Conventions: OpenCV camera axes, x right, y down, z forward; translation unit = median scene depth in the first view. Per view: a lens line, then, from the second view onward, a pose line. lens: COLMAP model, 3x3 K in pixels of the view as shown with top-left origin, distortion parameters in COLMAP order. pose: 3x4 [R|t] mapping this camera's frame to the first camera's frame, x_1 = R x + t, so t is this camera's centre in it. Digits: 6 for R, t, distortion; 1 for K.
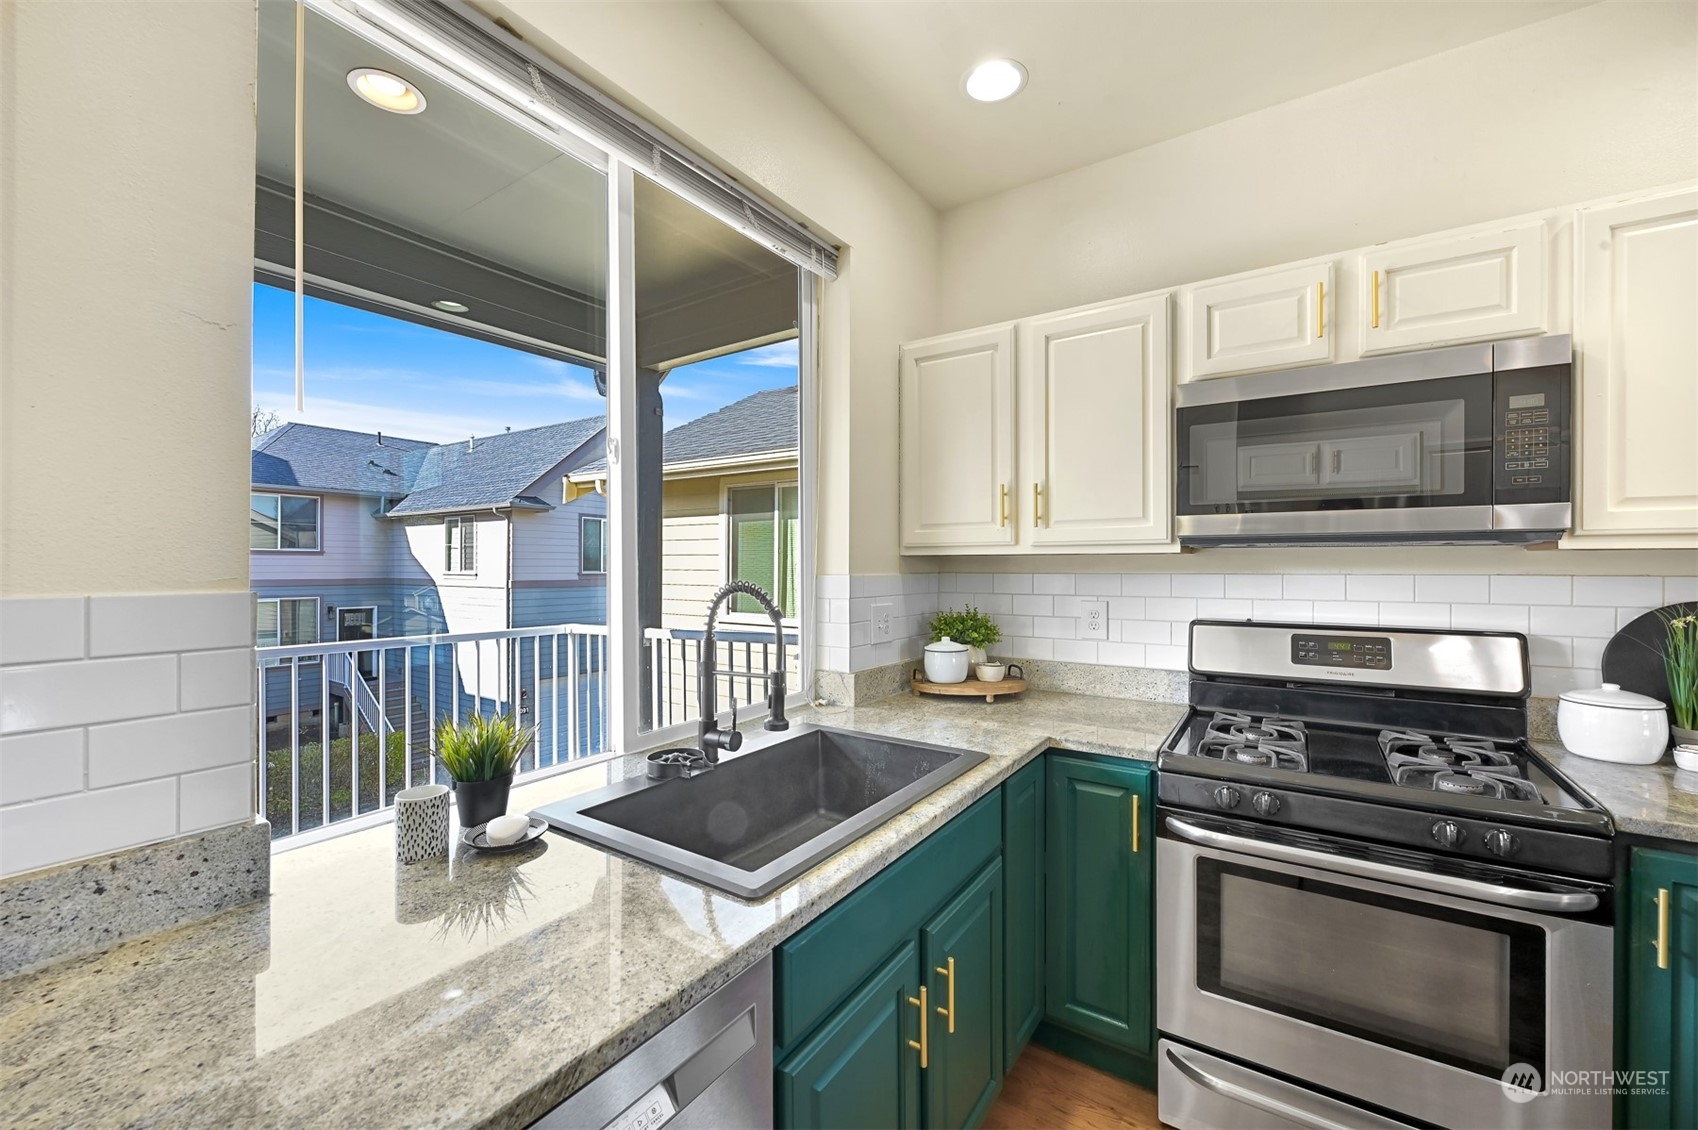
lens RADIAL K [[683.3, 0, 842.1], [0, 683.3, 564.0], [0, 0, 1]] dist [-0.002598, 0.000869]
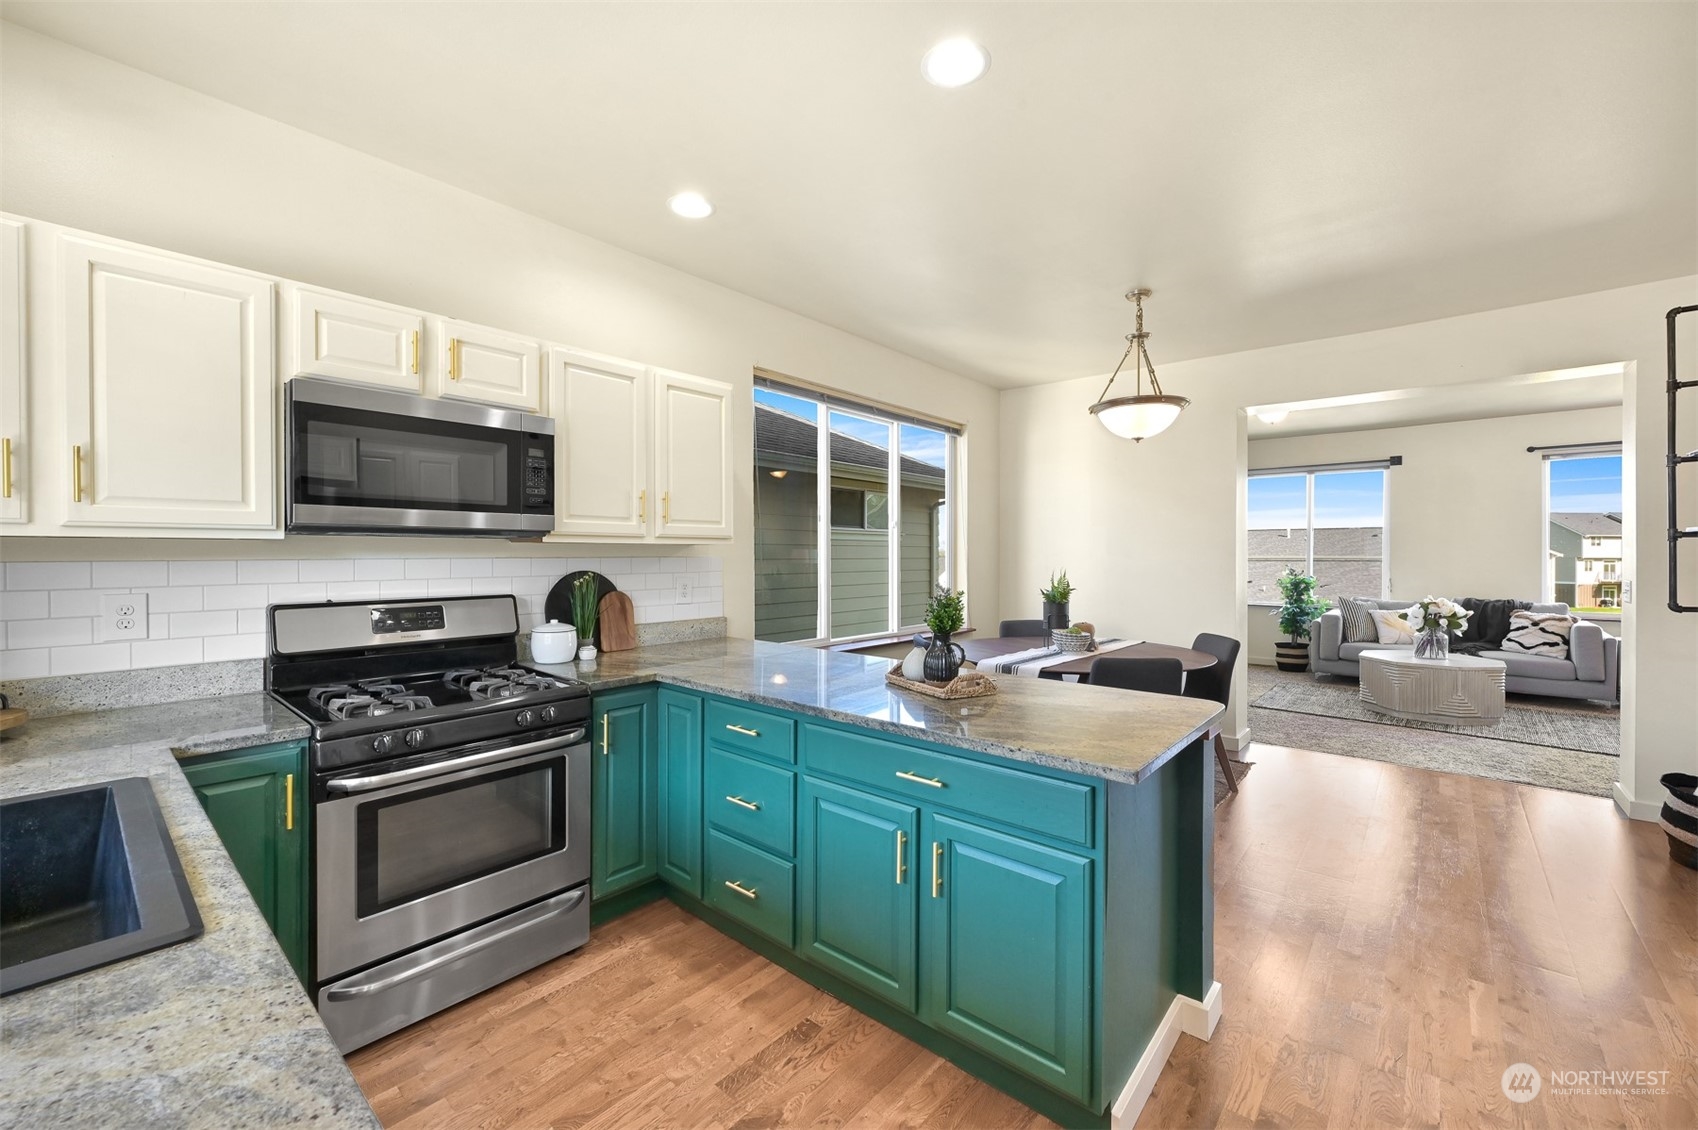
lens RADIAL K [[683.3, 0, 847.7], [0, 683.3, 558.3], [0, 0, 1]] dist [-0.002598, 0.000869]
pose [[0.119654, -0.008342, 0.992781, -0.473087], [-0.002990, 0.999957, 0.008762, 0.000811], [-0.992811, -0.004017, 0.119624, 0.040761]]
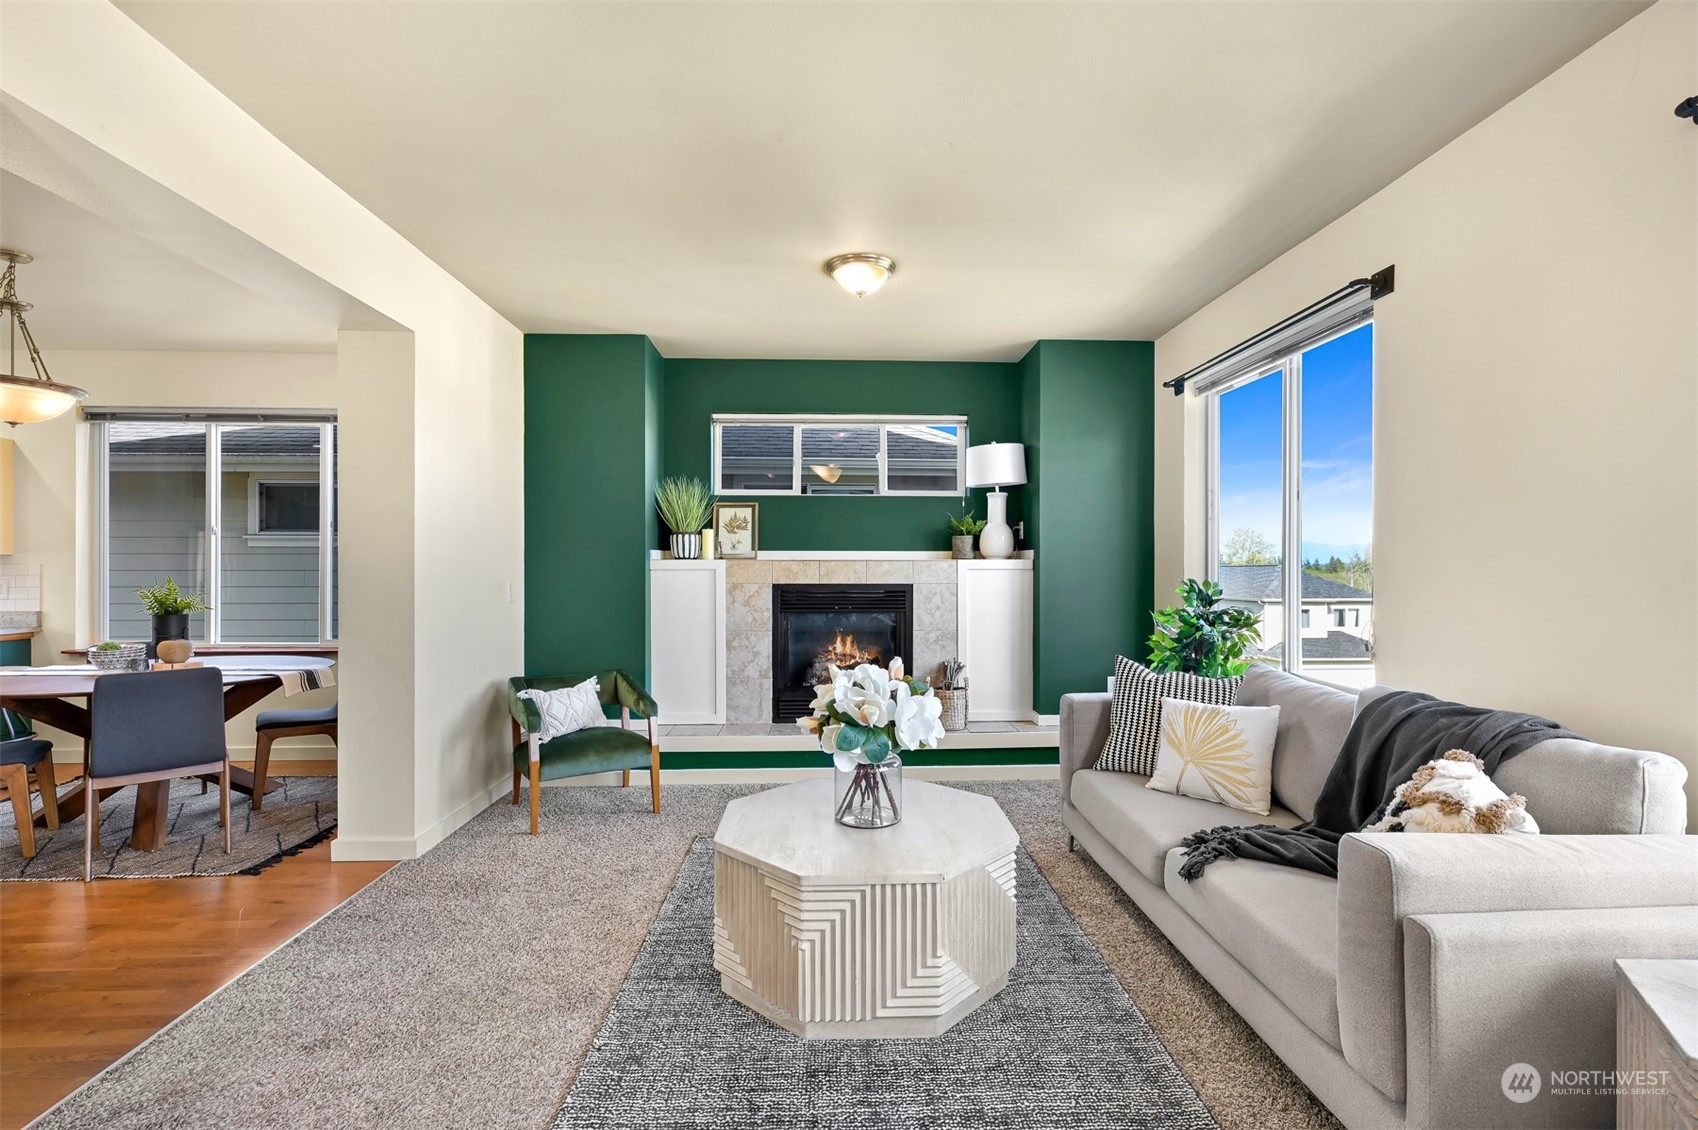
lens RADIAL K [[756.5, 0, 853.2], [0, 756.5, 571.3], [0, 0, 1]] dist [0.002403, 0.000194]
pose [[0.804397, -0.002688, 0.594086, 2.309273], [-0.000104, 0.999989, 0.004665, 0.030803], [-0.594093, -0.003814, 0.804388, -3.507002]]
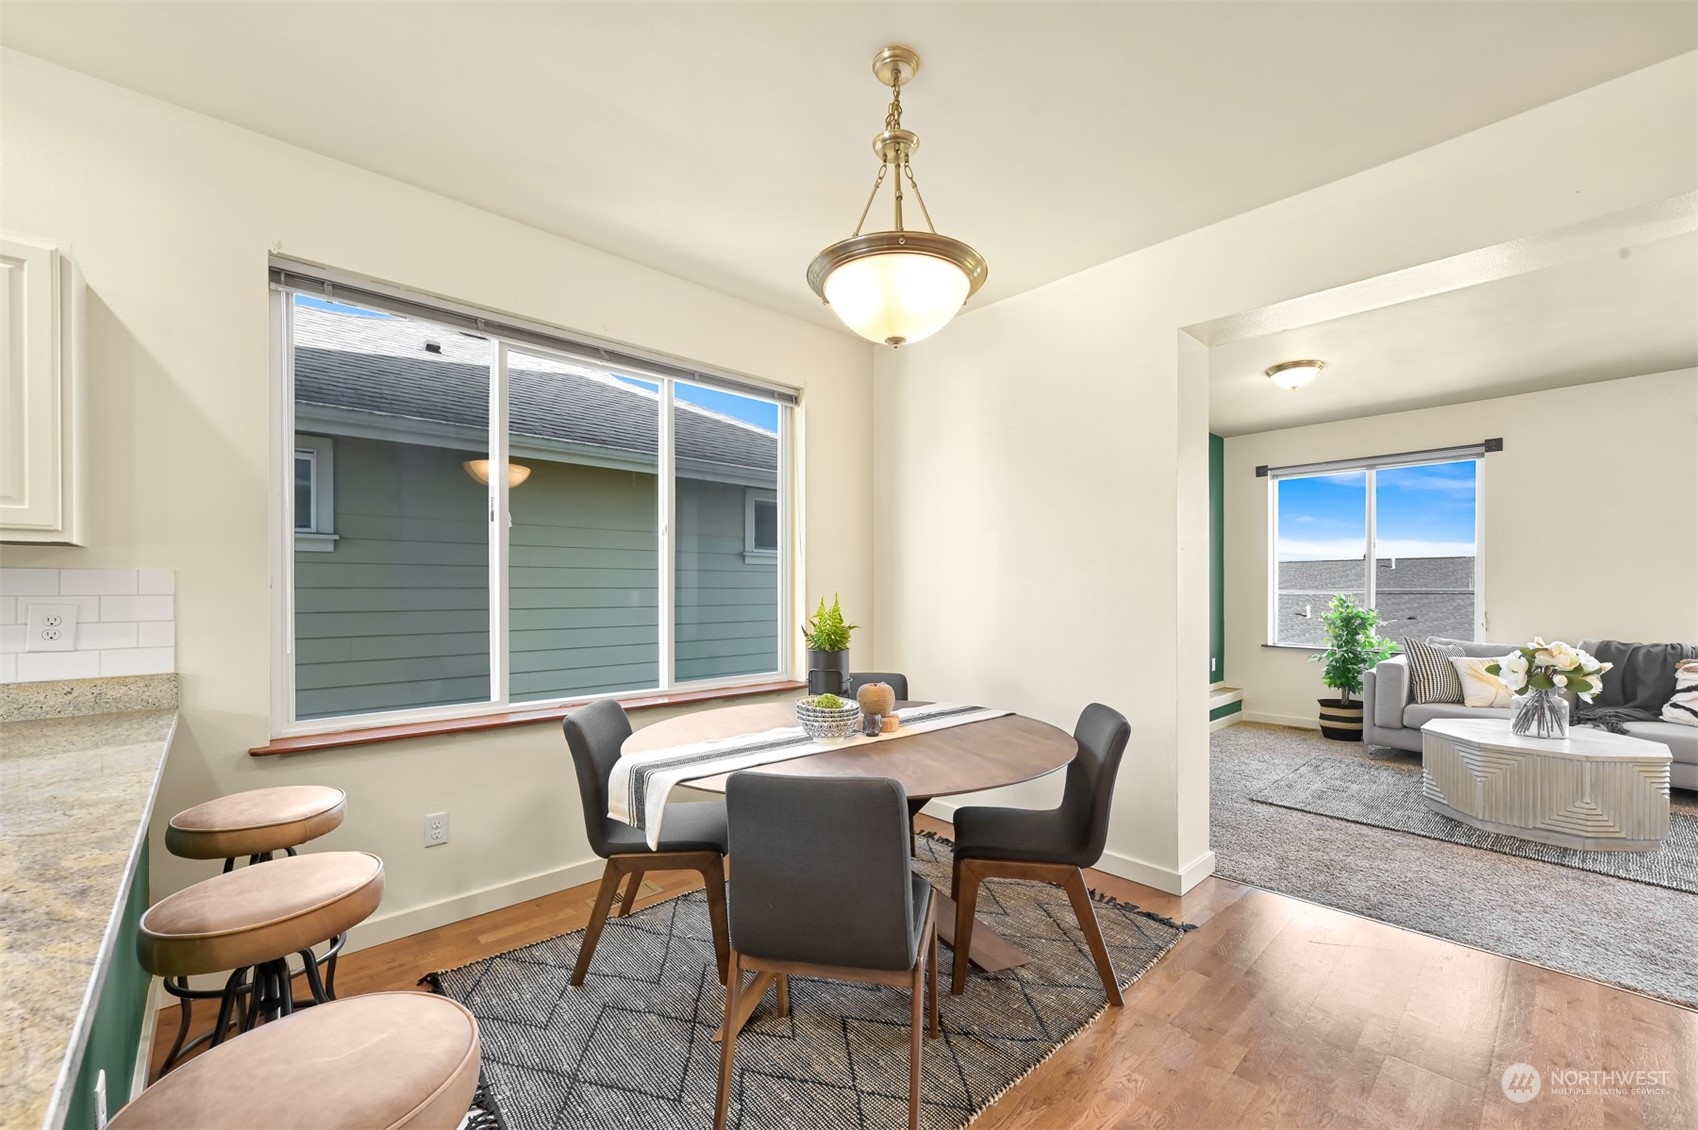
lens RADIAL K [[683.3, 0, 859.2], [0, 683.3, 591.7], [0, 0, 1]] dist [-0.002598, 0.000869]
pose [[0.217201, -0.006722, 0.976104, 0.624646], [-0.000439, 0.999976, 0.006984, 0.044919], [-0.976127, -0.001945, 0.217193, -0.770948]]
